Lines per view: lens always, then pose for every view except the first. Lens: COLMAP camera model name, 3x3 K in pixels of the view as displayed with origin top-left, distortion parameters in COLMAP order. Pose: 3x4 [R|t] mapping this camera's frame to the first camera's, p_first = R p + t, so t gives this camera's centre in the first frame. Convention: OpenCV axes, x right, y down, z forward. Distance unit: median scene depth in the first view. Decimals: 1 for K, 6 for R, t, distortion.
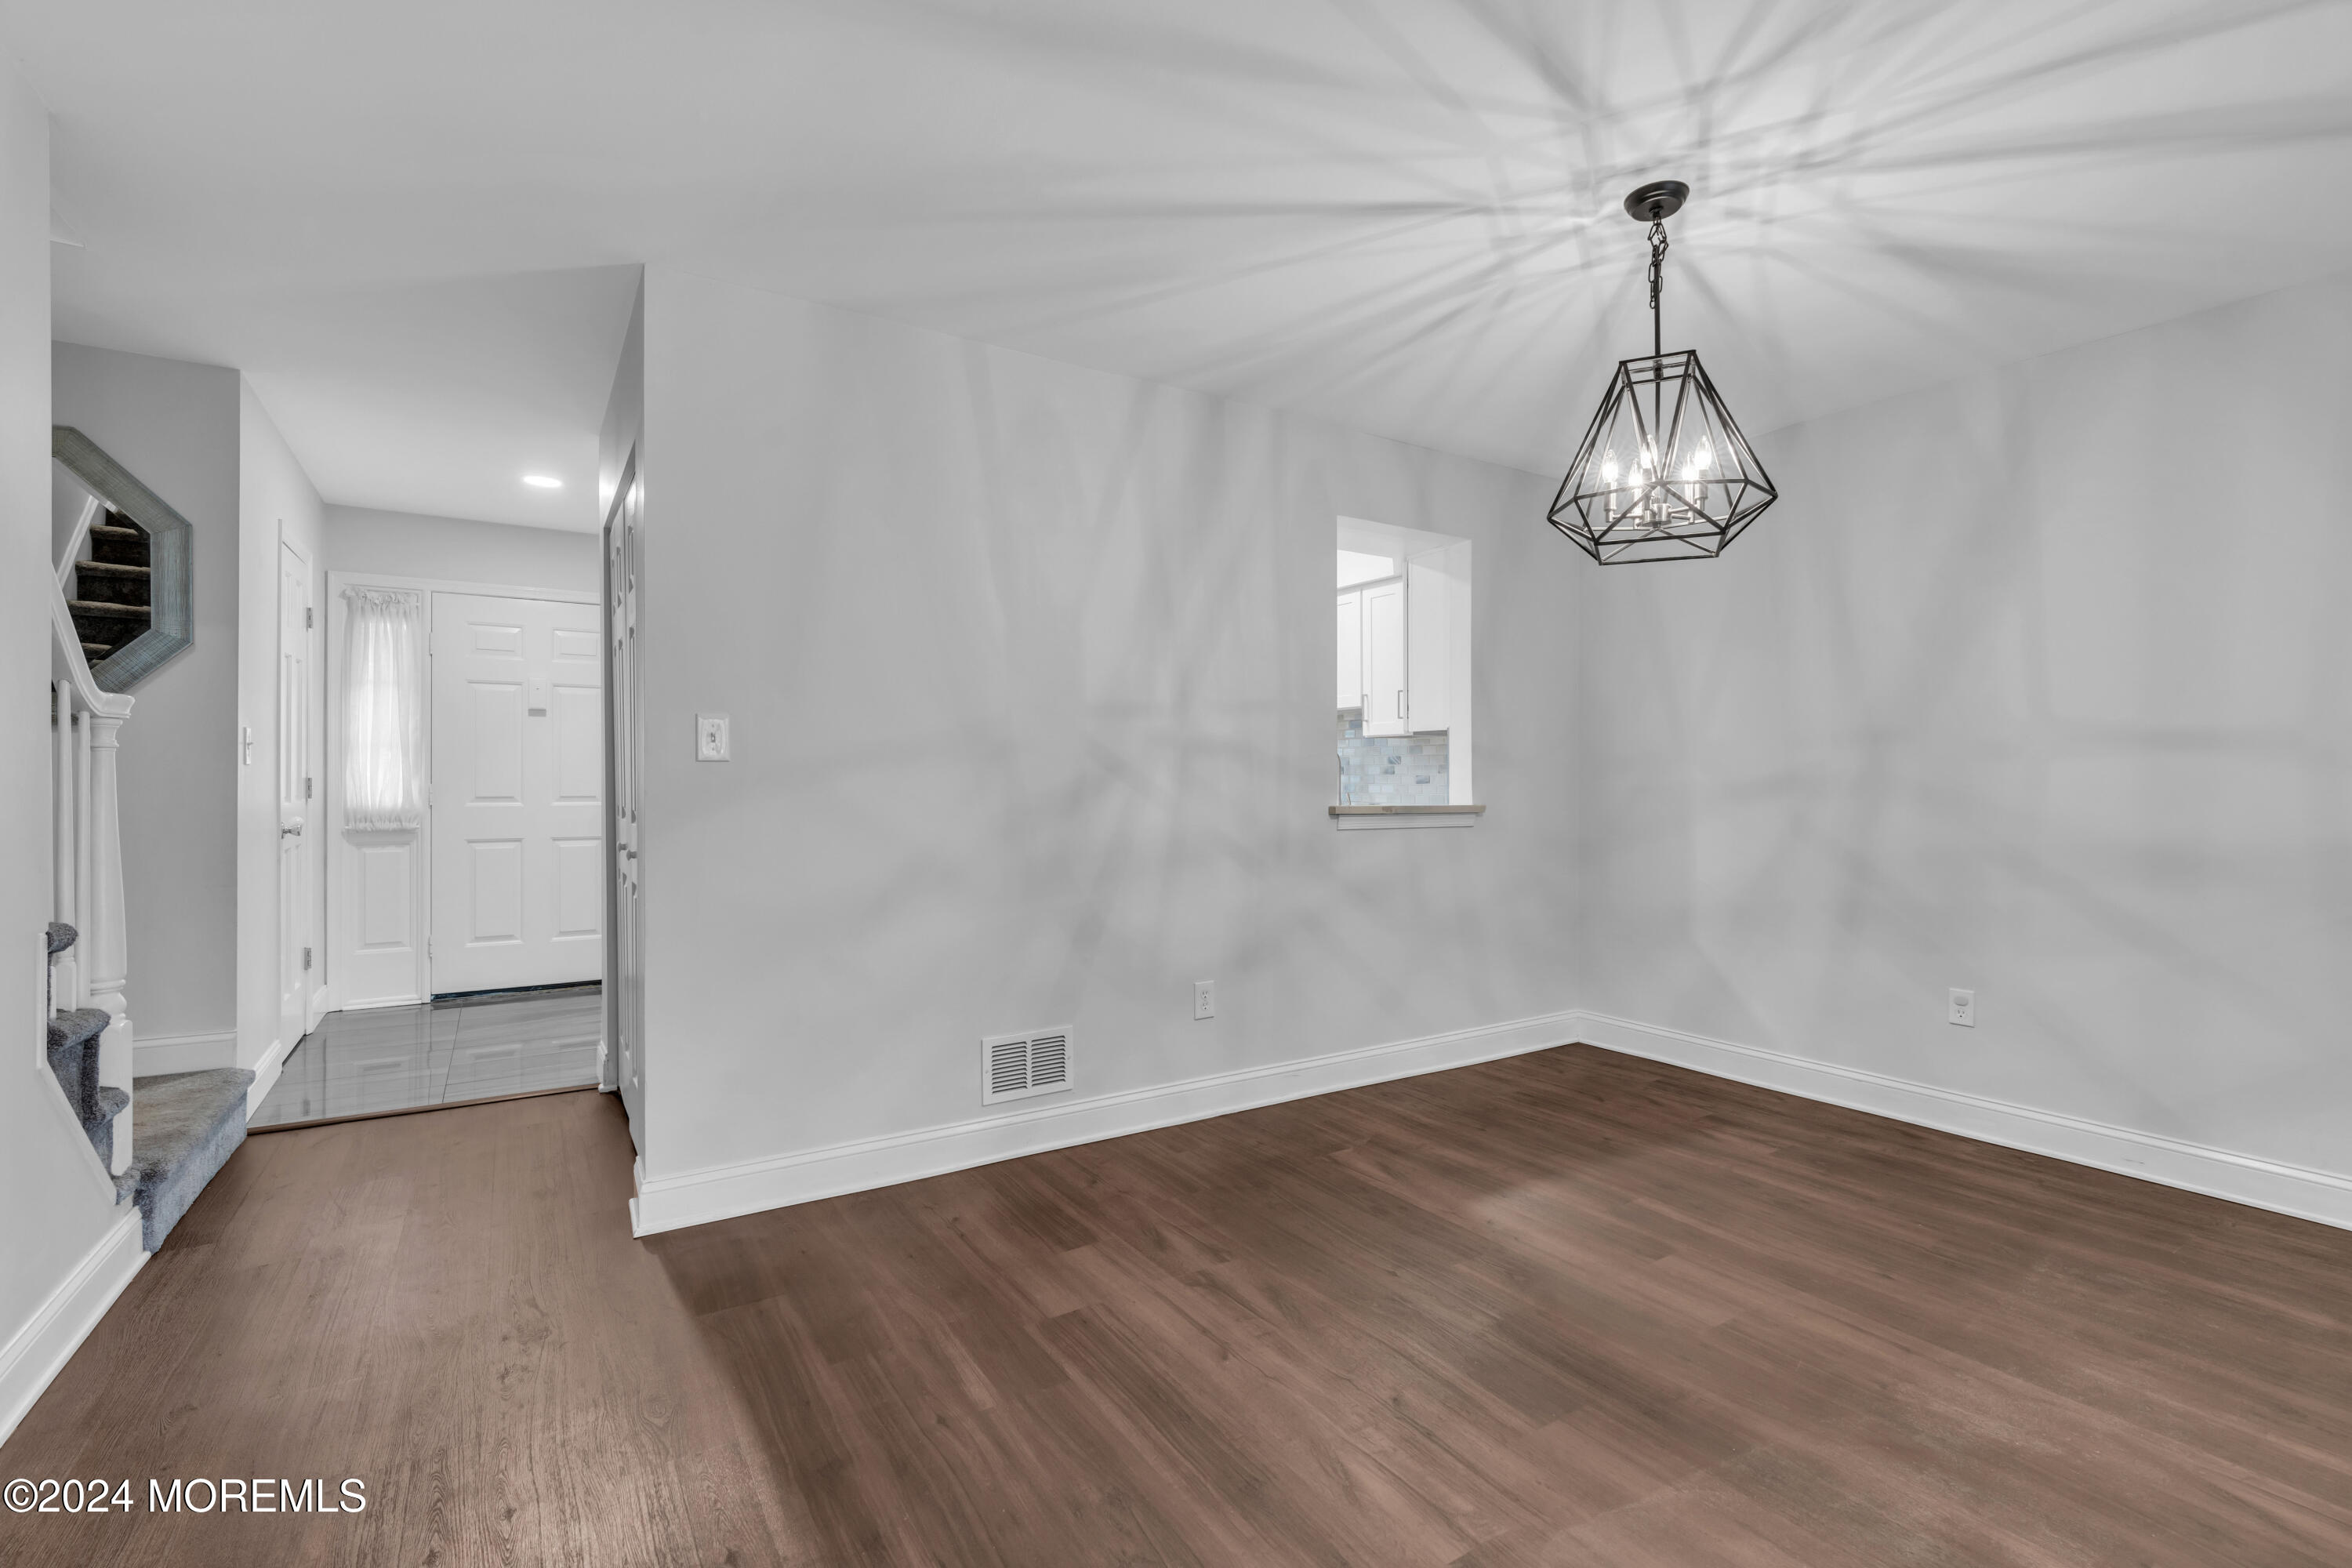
lens RADIAL K [[1053.5, 0, 1181.1], [0, 1053.5, 779.1], [0, 0, 1]] dist [-0.010103, 0.004130]
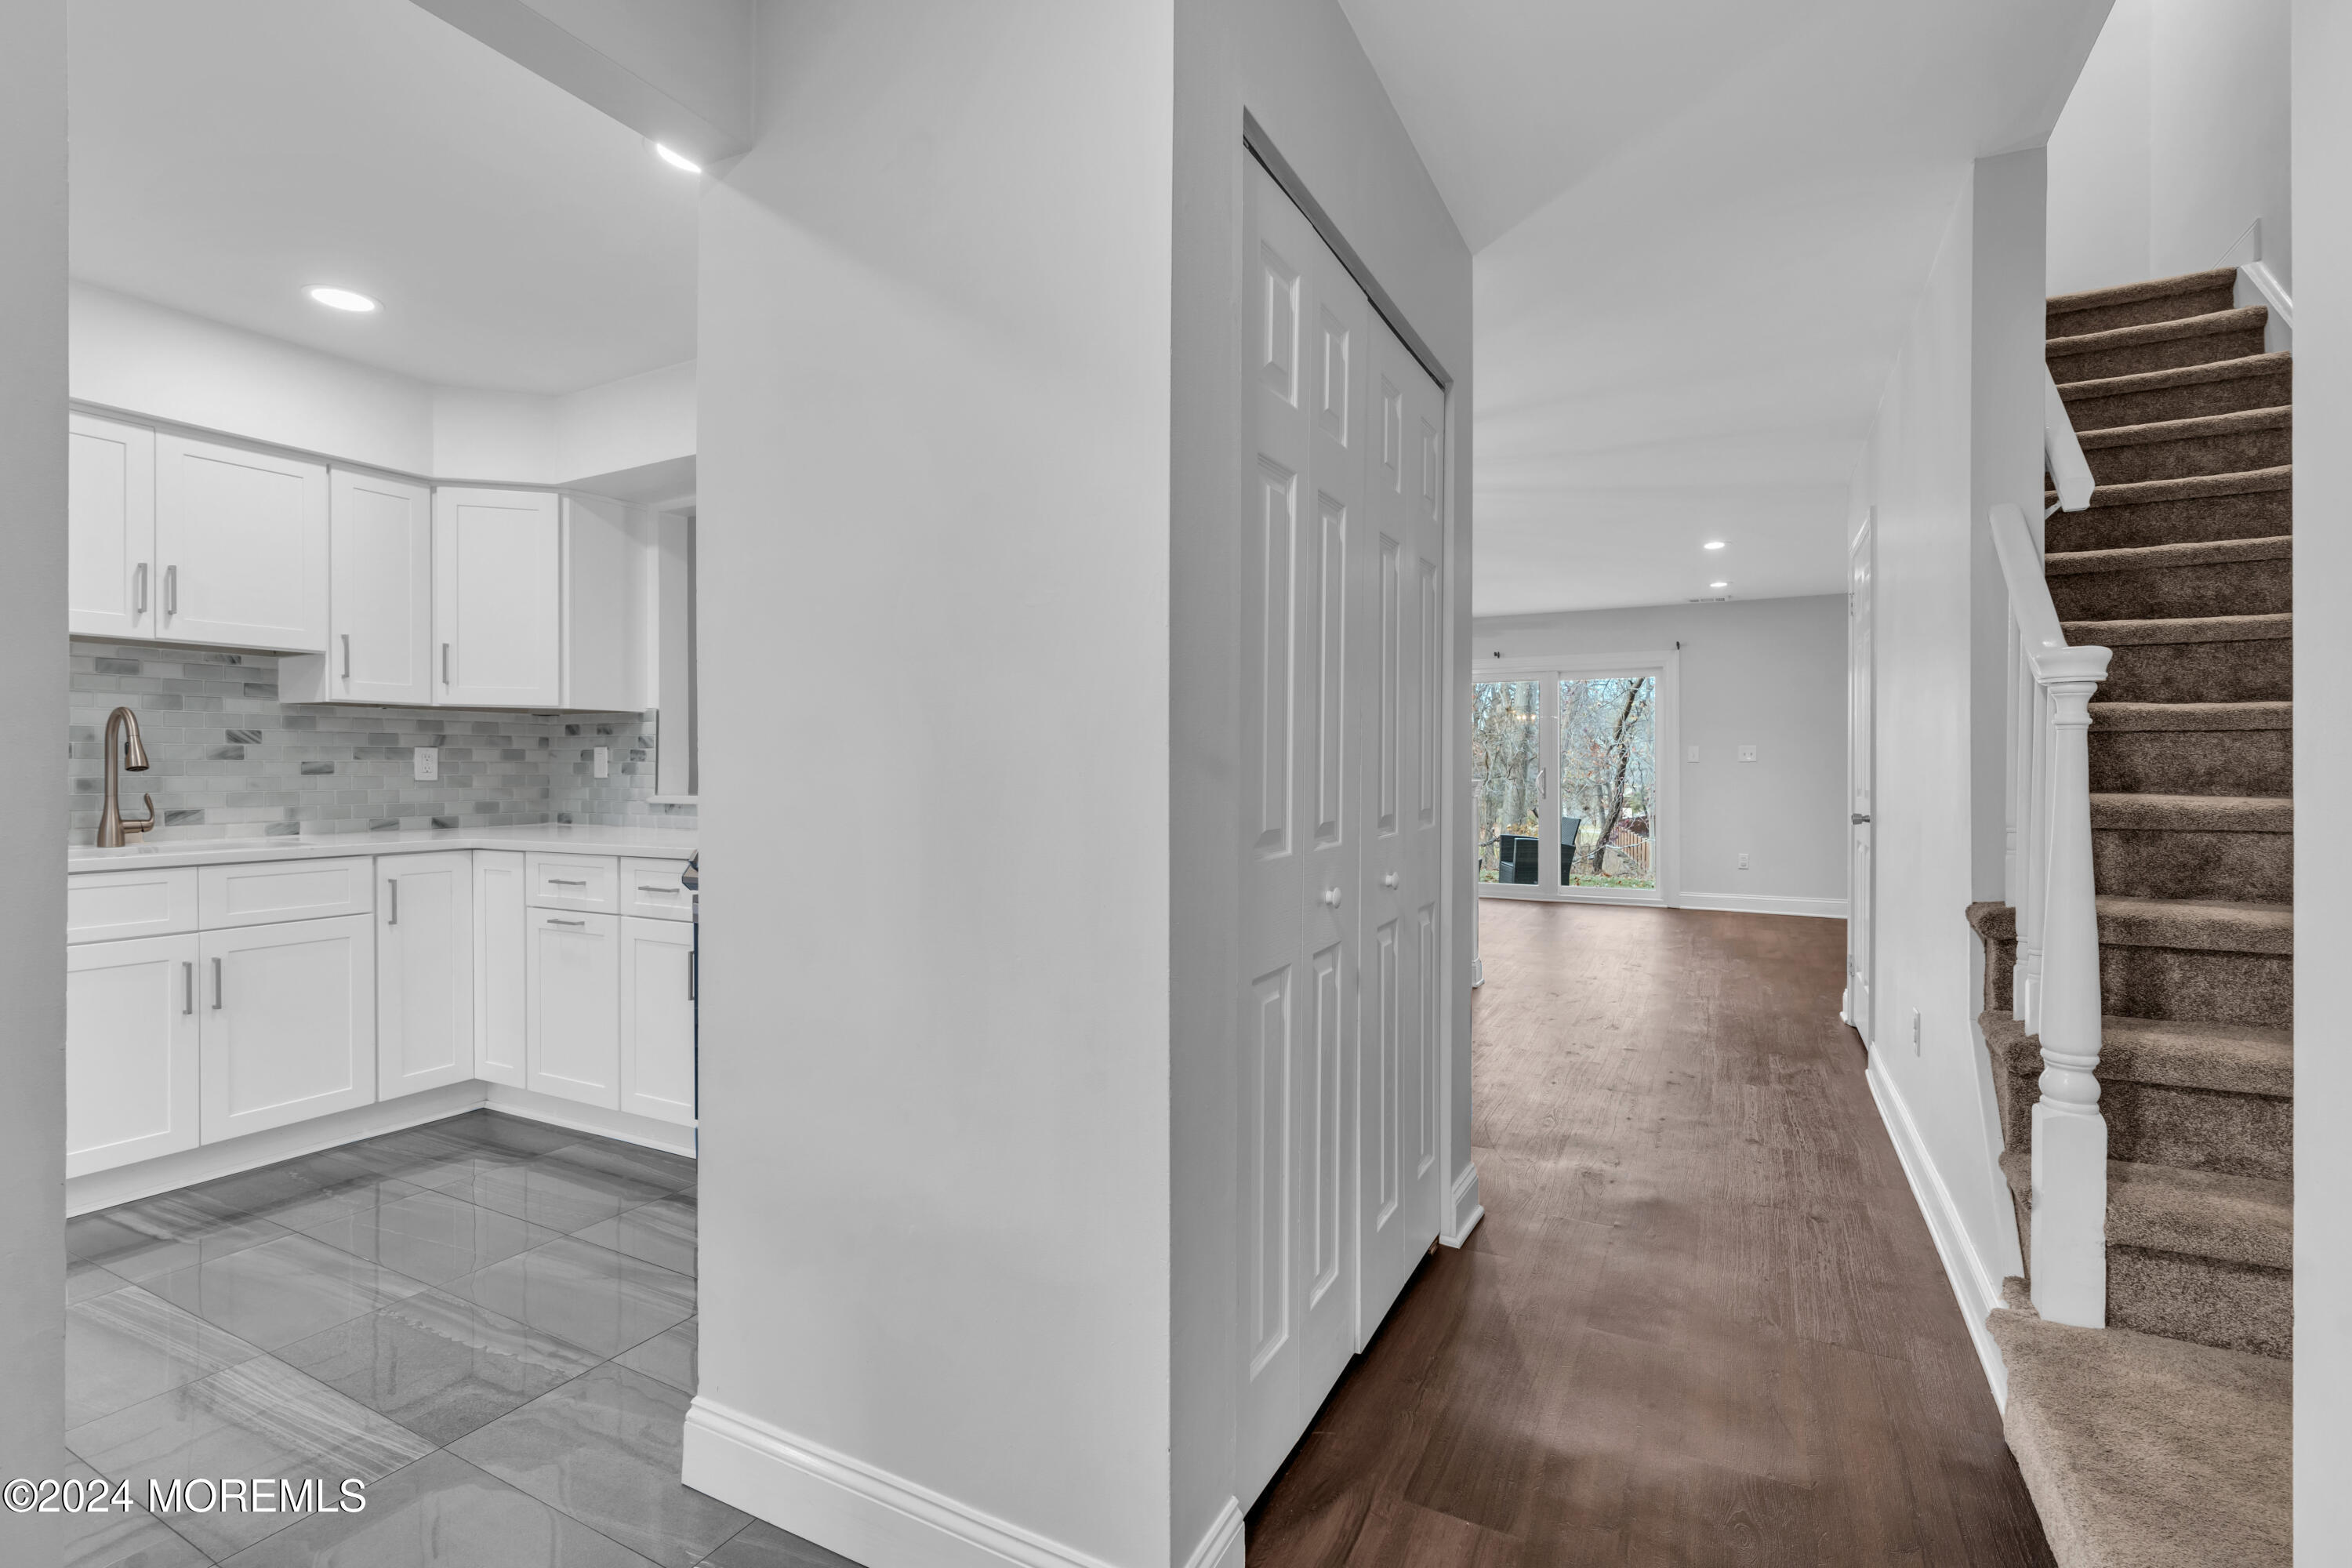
lens RADIAL K [[1053.5, 0, 1178.3], [0, 1053.5, 771.7], [0, 0, 1]] dist [-0.010103, 0.004130]
pose [[-0.491499, -0.004243, 0.870868, -0.990487], [0.001269, 0.999984, 0.005589, -0.000967], [-0.870877, 0.003852, -0.491485, 1.378361]]
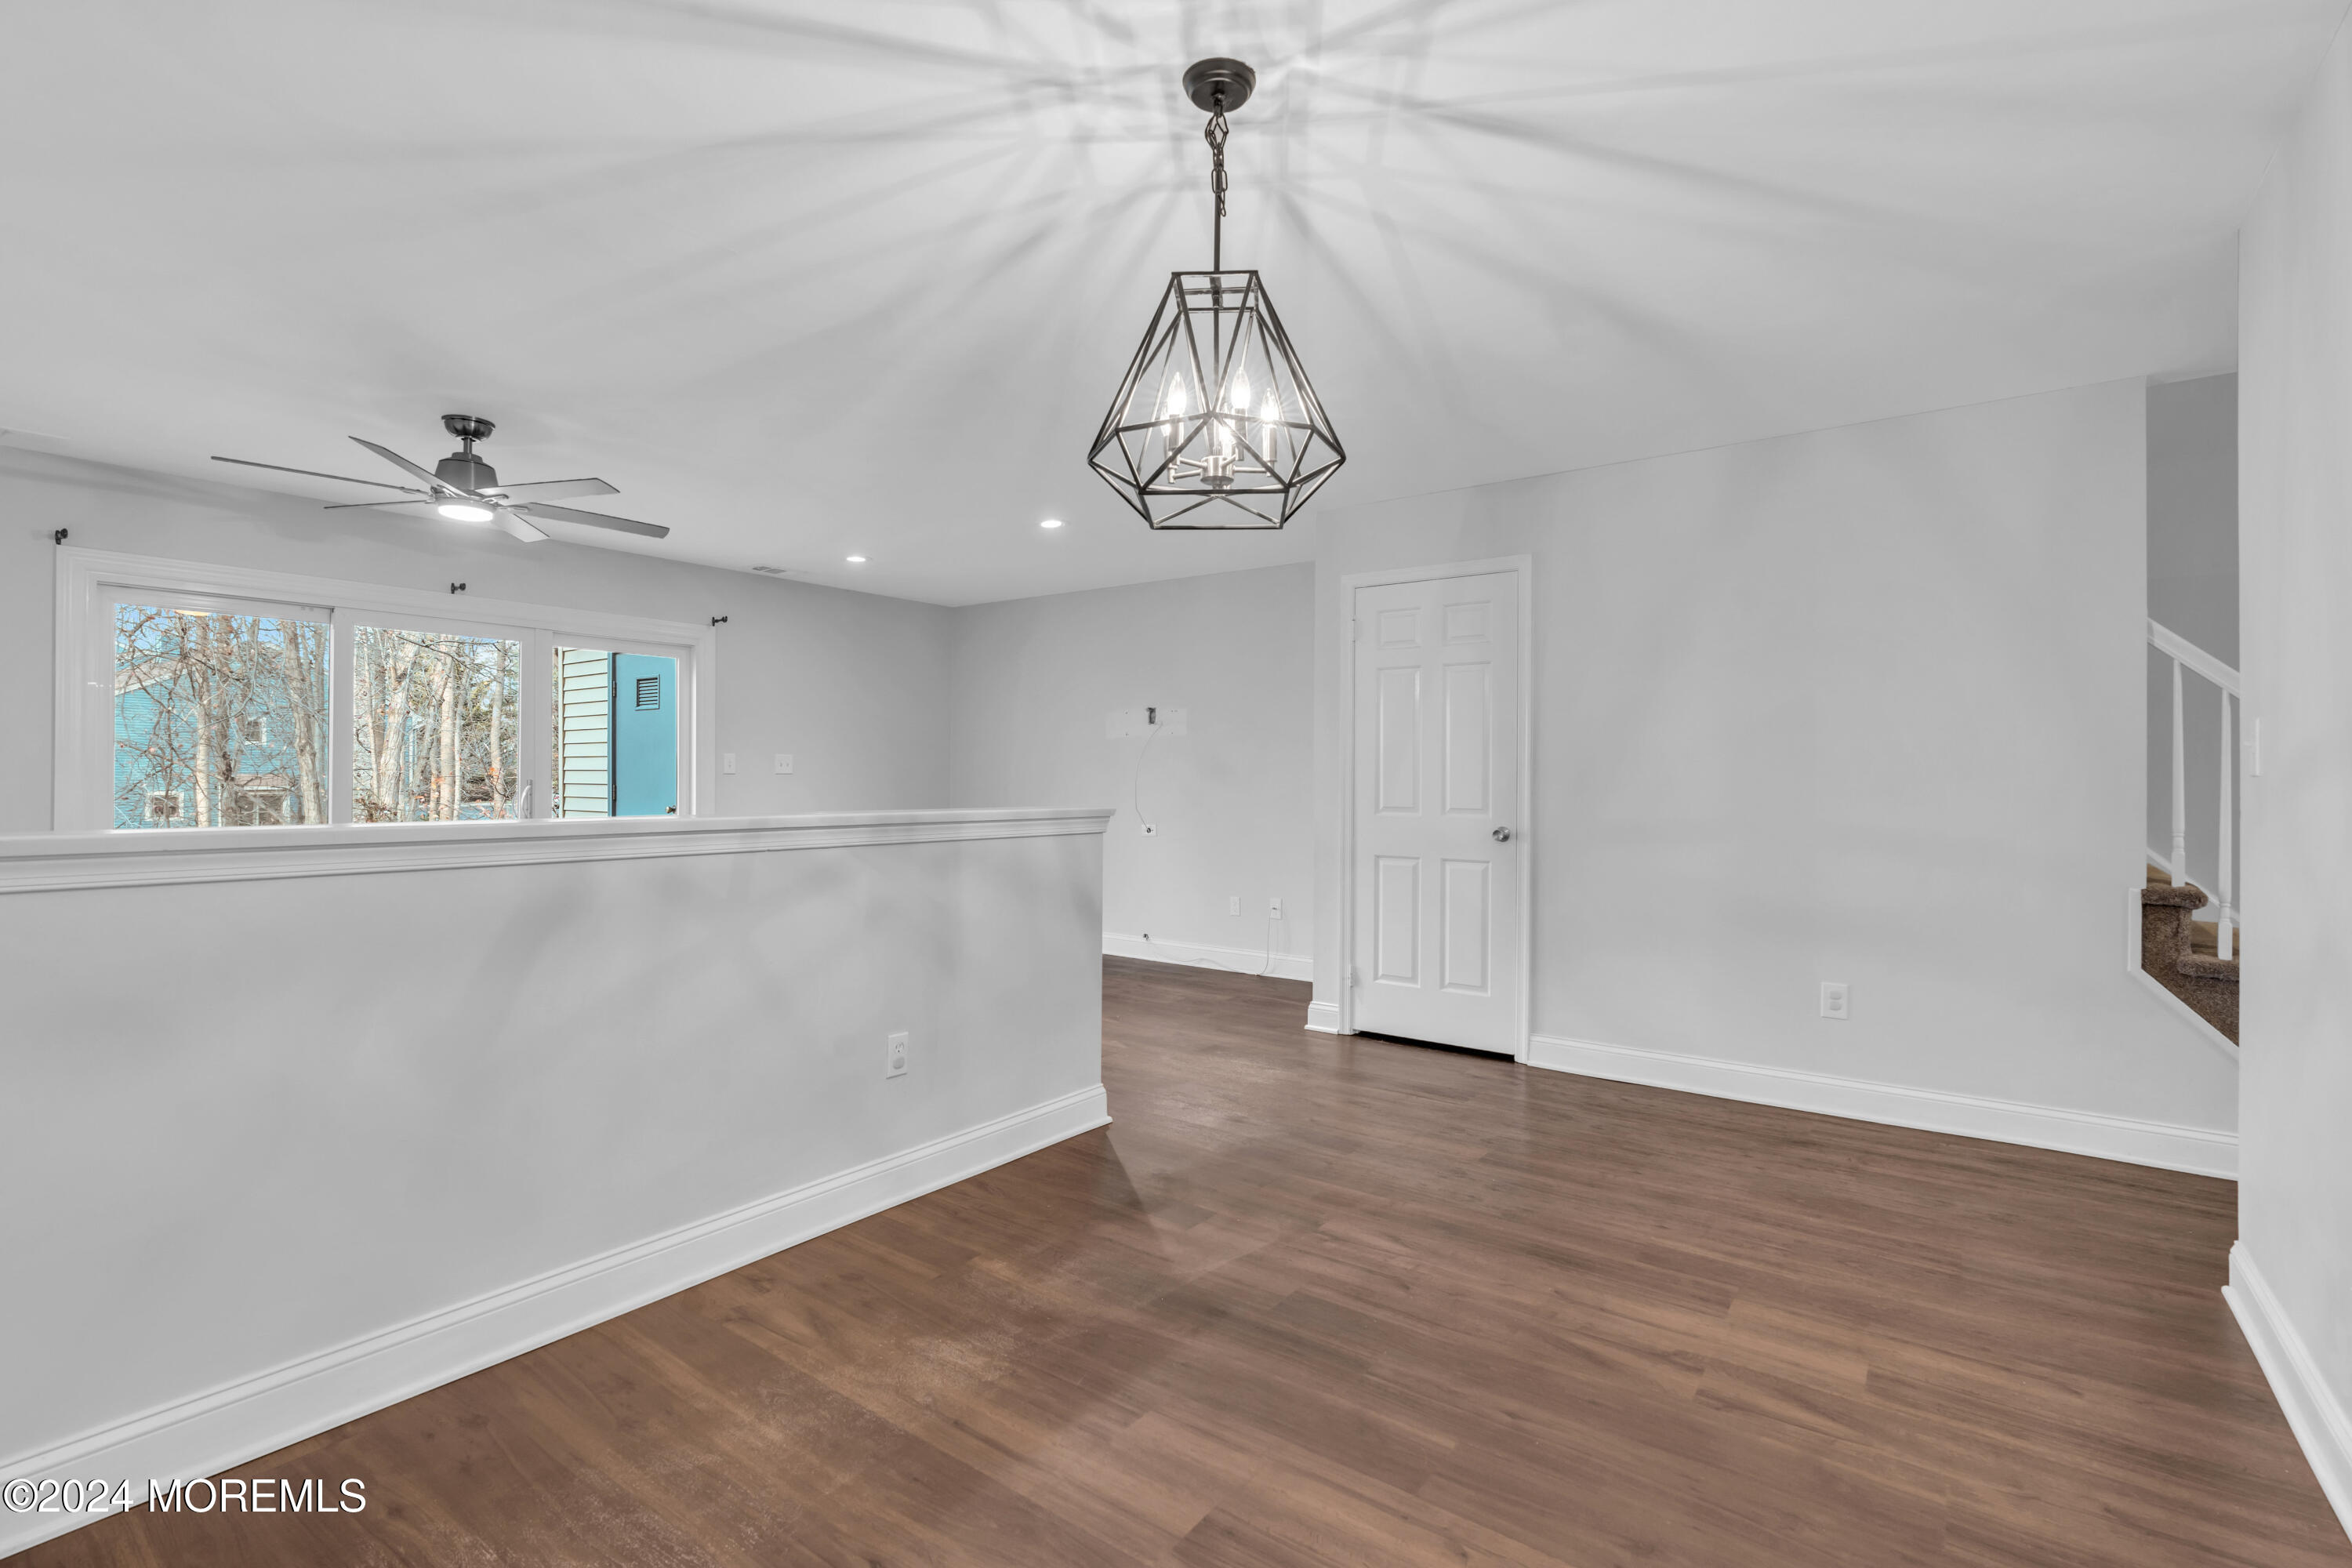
lens RADIAL K [[1053.5, 0, 1172.2], [0, 1053.5, 769.2], [0, 0, 1]] dist [-0.010103, 0.004130]
pose [[-0.937137, -0.009906, -0.348821, 0.524329], [-0.008035, 0.999945, -0.006811, -0.008794], [0.348869, -0.003580, -0.937165, 1.197388]]
